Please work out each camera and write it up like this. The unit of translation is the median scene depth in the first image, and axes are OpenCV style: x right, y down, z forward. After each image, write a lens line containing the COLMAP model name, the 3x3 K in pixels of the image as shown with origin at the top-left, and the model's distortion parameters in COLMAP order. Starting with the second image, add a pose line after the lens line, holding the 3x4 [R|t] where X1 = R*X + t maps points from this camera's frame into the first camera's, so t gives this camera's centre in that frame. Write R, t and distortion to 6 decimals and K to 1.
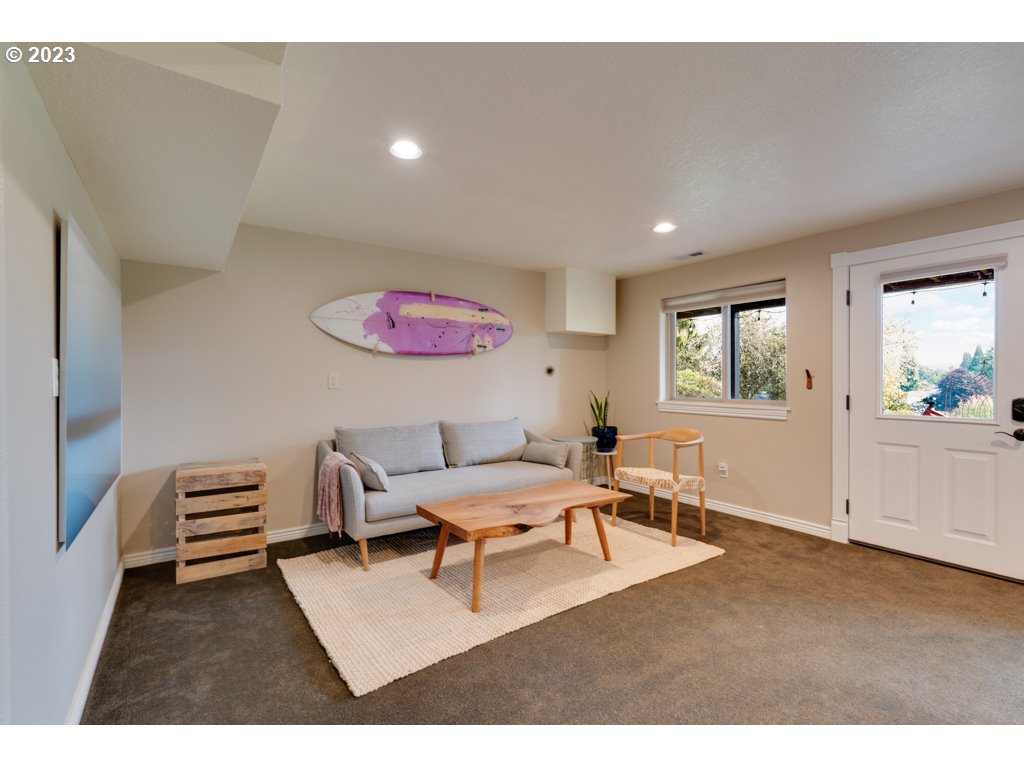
lens RADIAL K [[453.3, 0, 512.0], [0, 453.3, 384.0], [0, 0, 1]] dist [-0.002744, 0.000187]
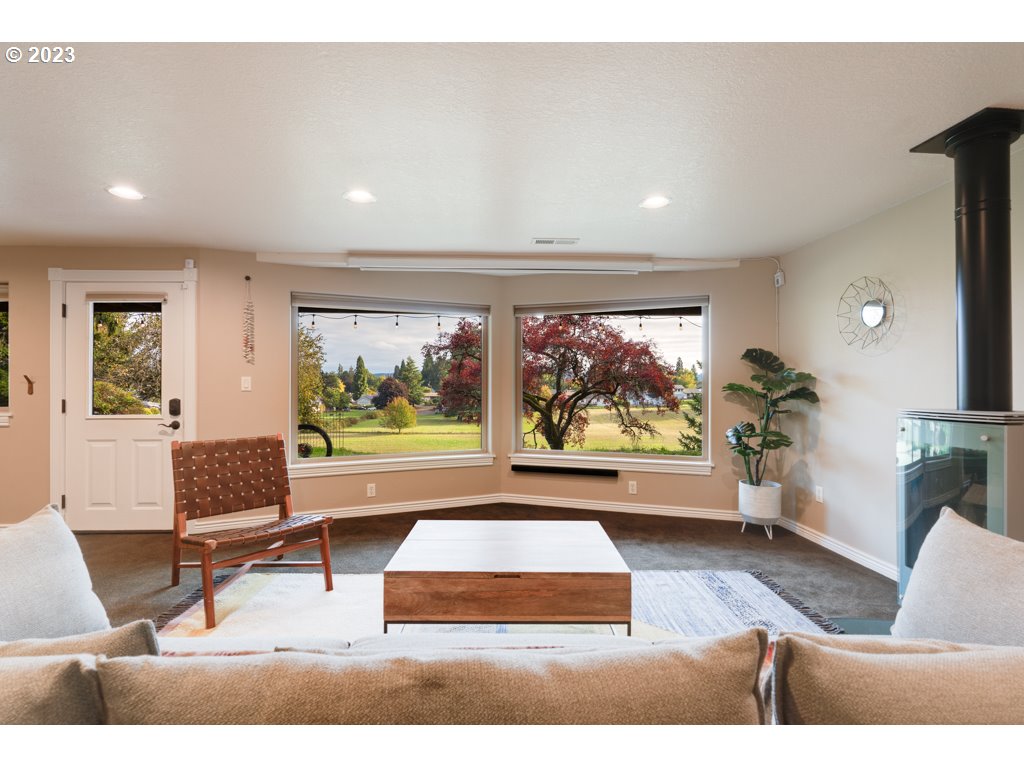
lens RADIAL K [[469.0, 0, 512.0], [0, 469.0, 384.0], [0, 0, 1]] dist [-0.001838, -0.000002]
pose [[0.562793, 0.003378, 0.826591, 0.409492], [0.006870, 0.999938, -0.008764, 0.004822], [-0.826569, 0.010611, 0.562735, -0.521886]]
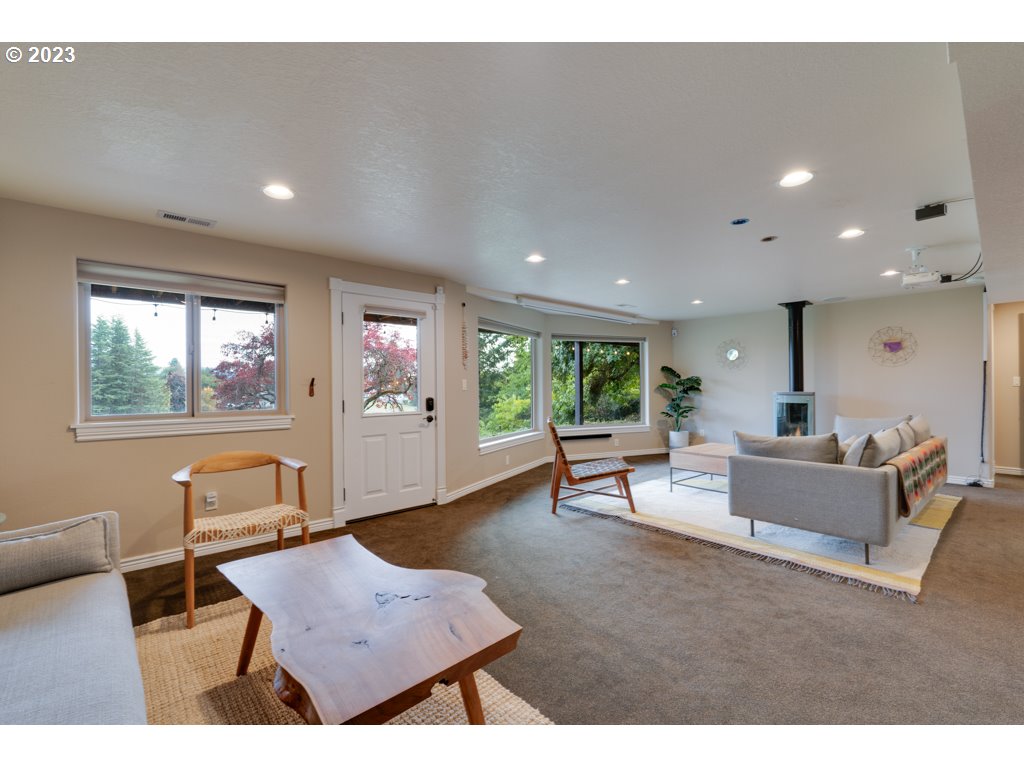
lens RADIAL K [[423.4, 0, 528.3], [0, 423.4, 384.5], [0, 0, 1]] dist [-0.001809, 0.000113]
pose [[-0.091464, 0.003664, 0.995802, -0.398553], [0.016783, 0.999857, -0.002138, -0.006027], [-0.995667, 0.016517, -0.091512, 0.606467]]
